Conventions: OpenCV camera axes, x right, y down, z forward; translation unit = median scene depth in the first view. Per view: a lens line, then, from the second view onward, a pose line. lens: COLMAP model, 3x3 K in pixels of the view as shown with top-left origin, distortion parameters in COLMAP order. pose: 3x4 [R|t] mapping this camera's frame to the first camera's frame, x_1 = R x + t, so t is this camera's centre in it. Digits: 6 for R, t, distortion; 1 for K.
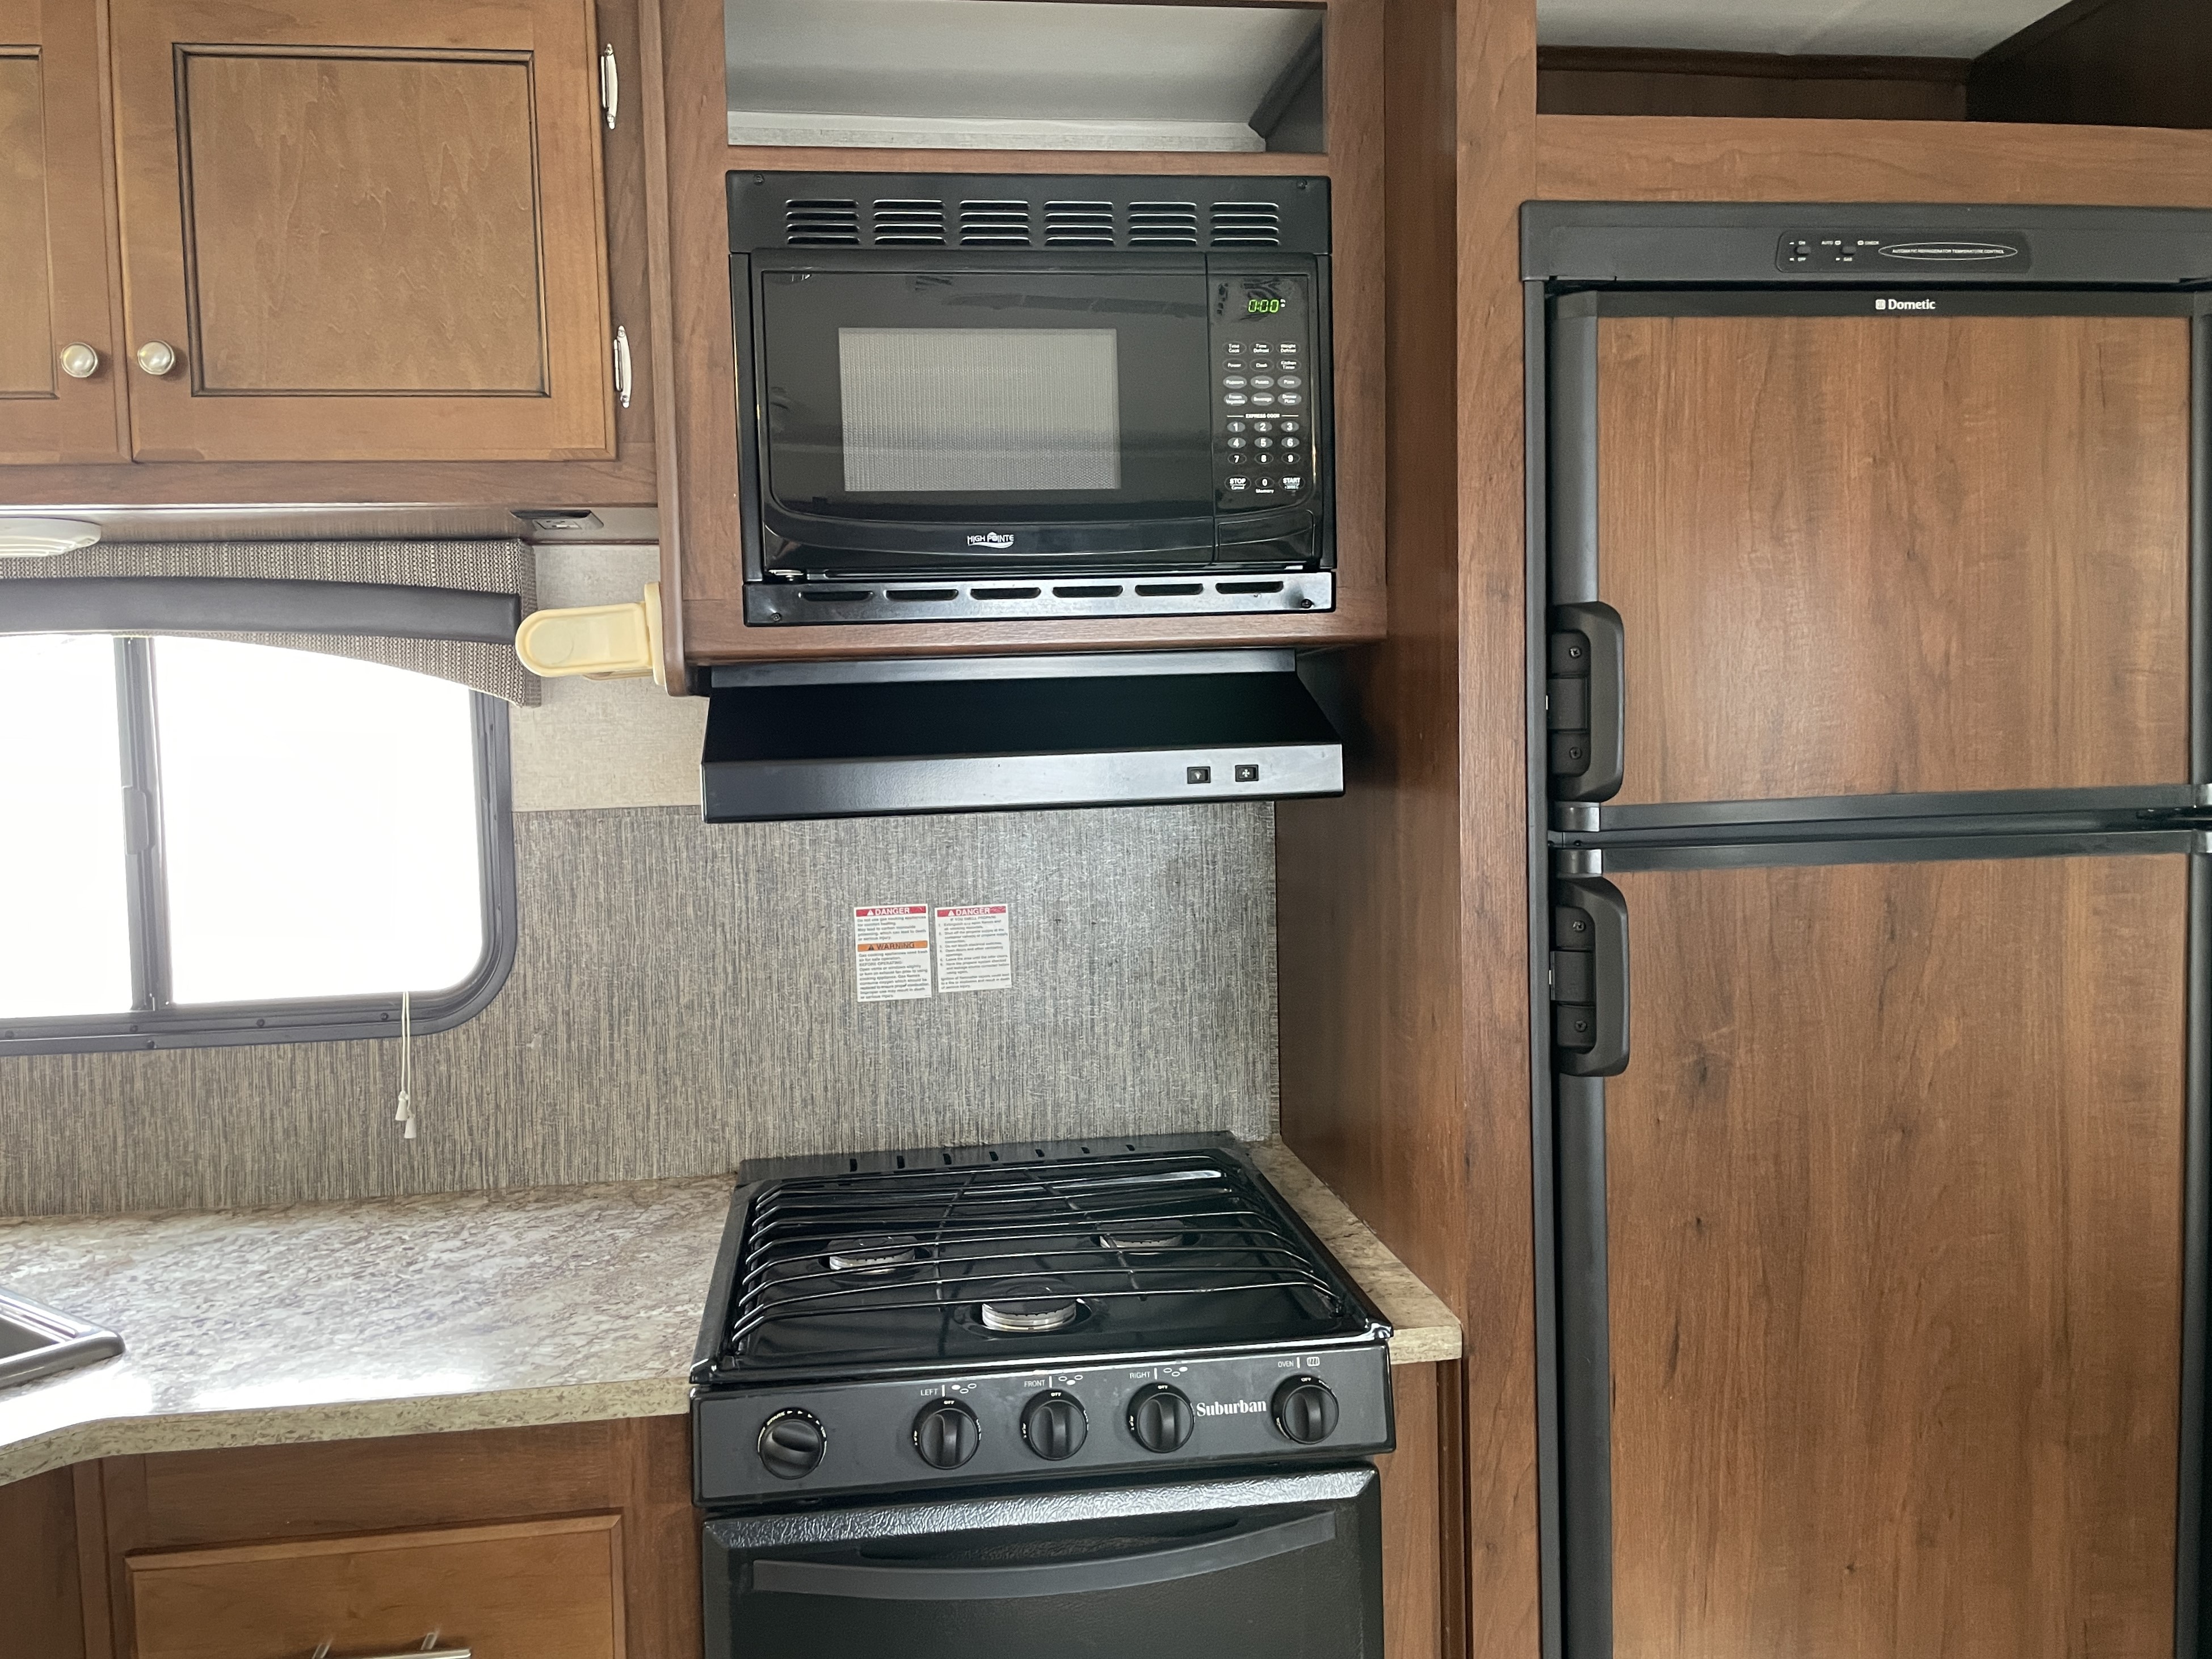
lens RADIAL K [[1718.4, 0, 1110.1], [0, 1718.4, 834.3], [0, 0, 1]] dist [0.014205, -0.012403]
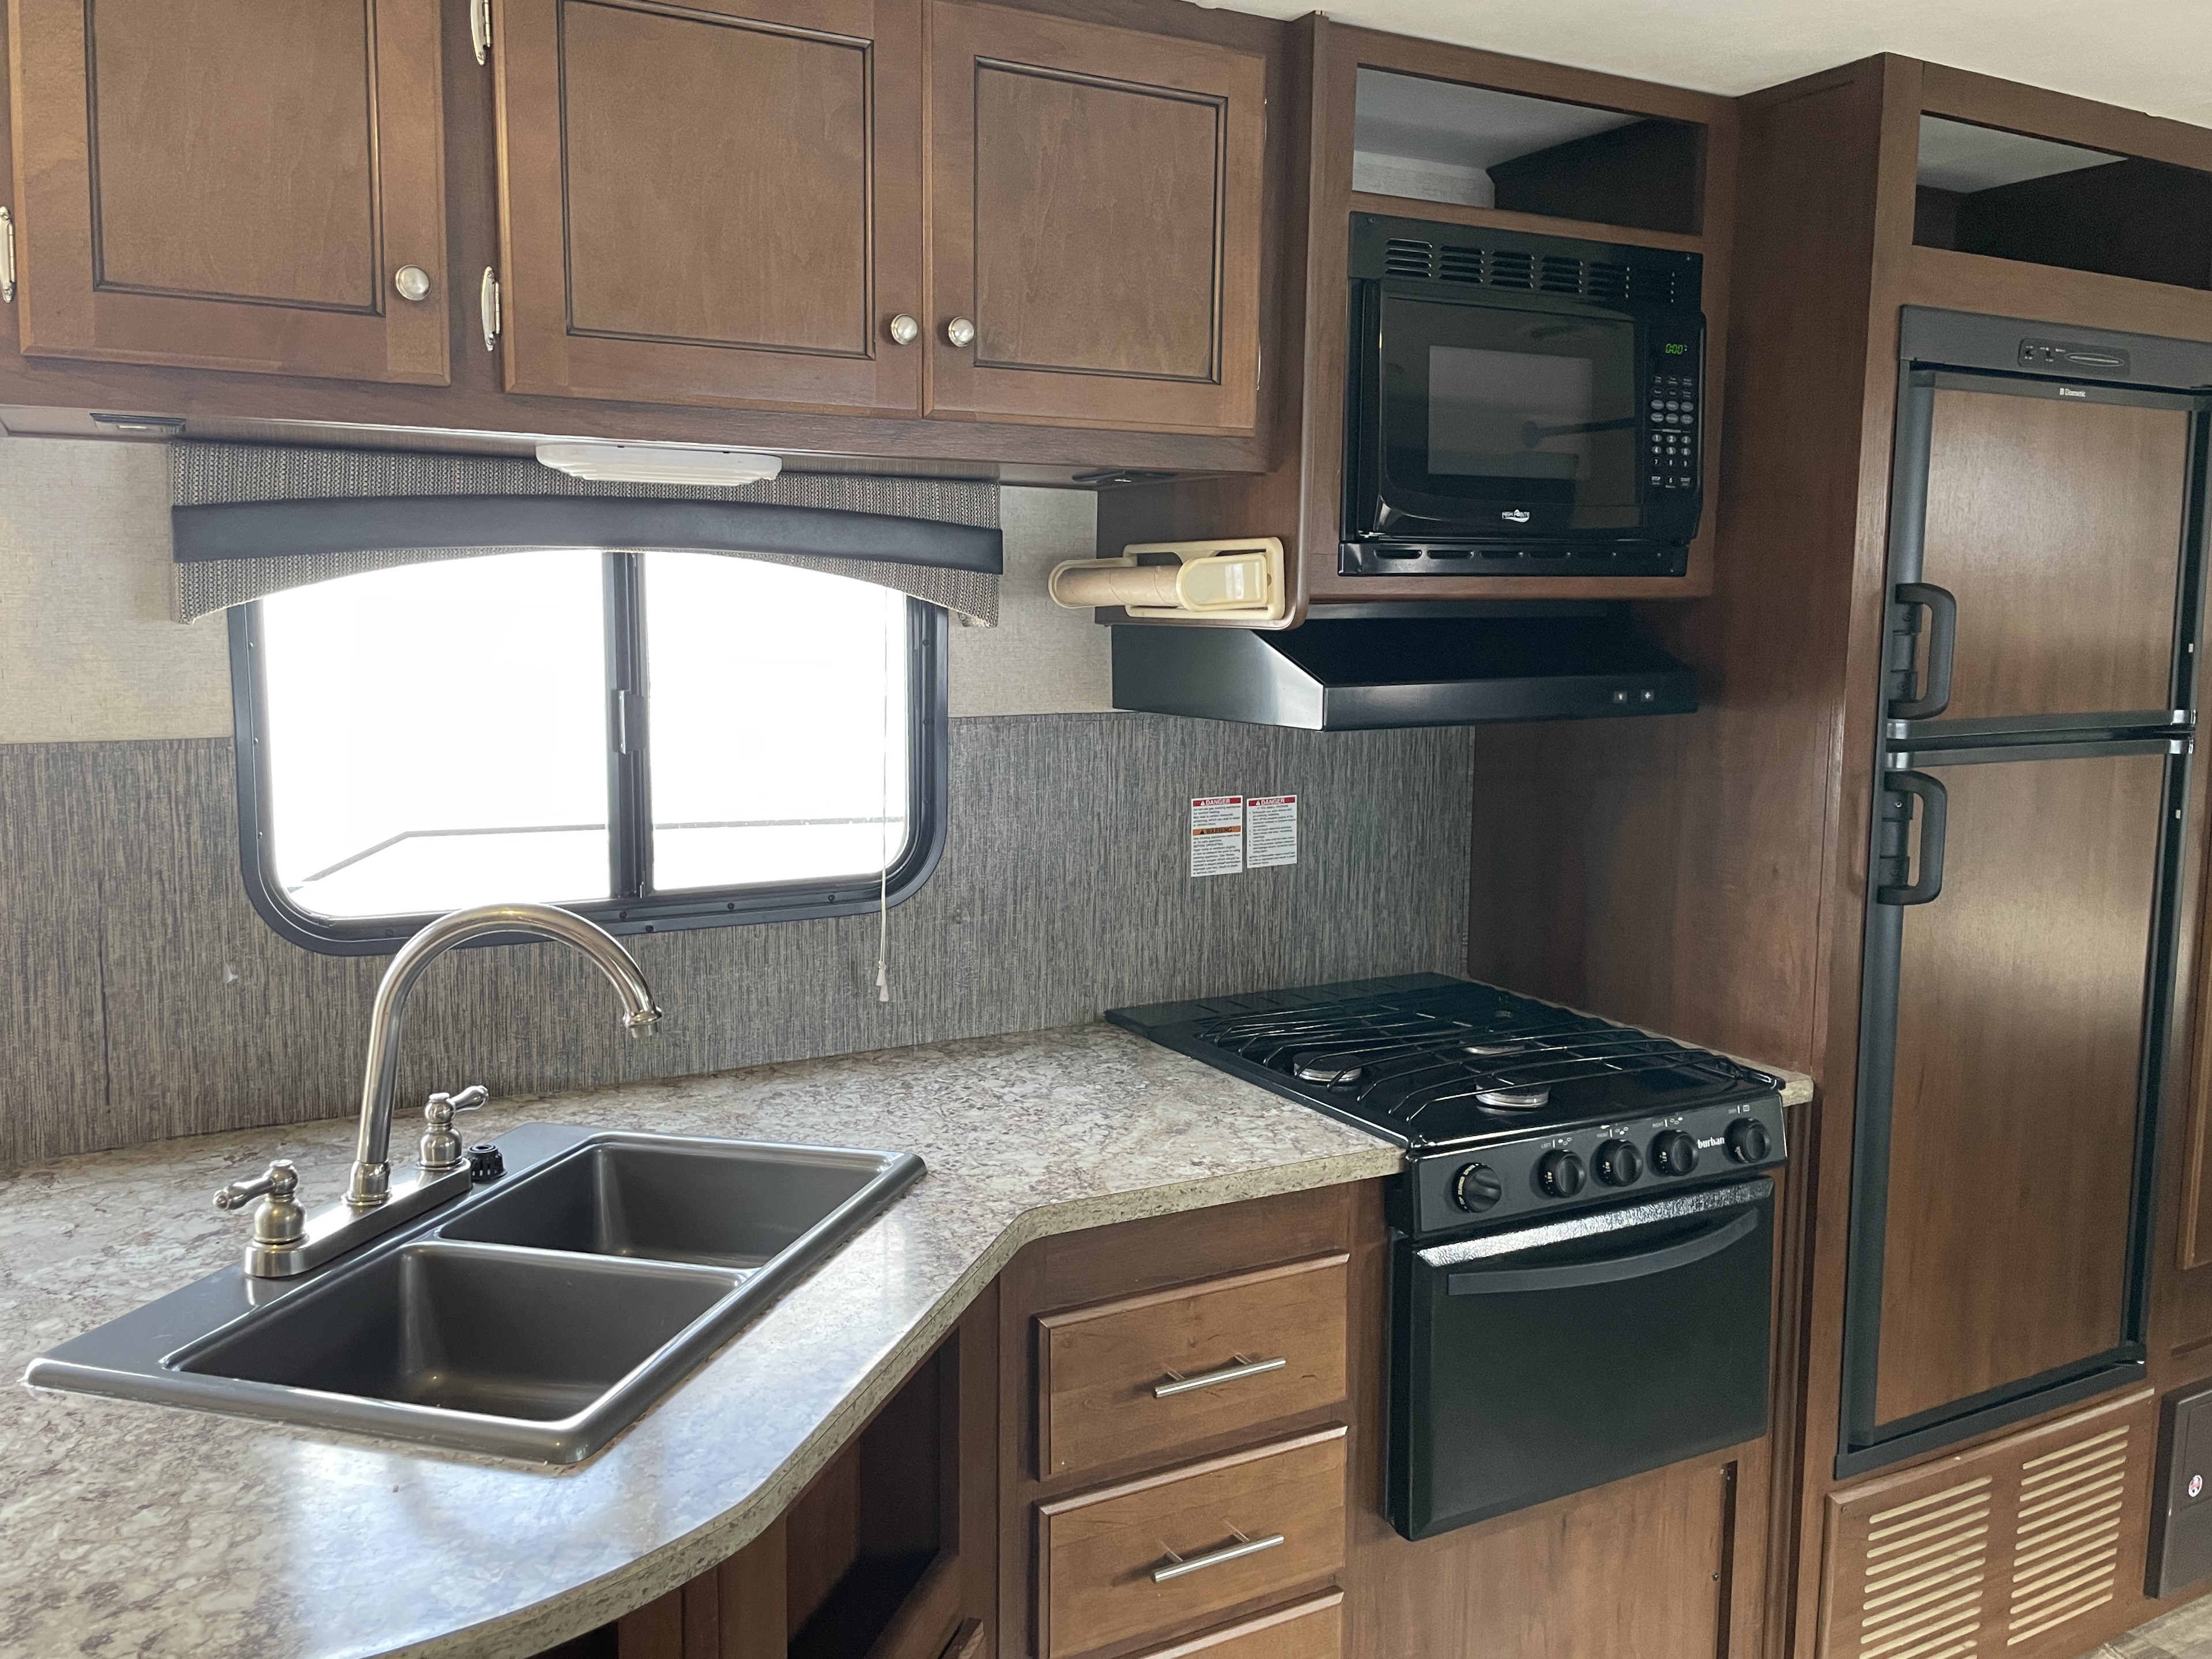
lens RADIAL K [[1718.7, 0, 972.0], [0, 1718.7, 731.7], [0, 0, 1]] dist [0.014205, -0.012403]
pose [[0.940766, 0.004765, 0.339024, -0.714117], [0.004957, 0.999601, -0.027804, 0.028567], [-0.339021, 0.027838, 0.940367, -0.090898]]
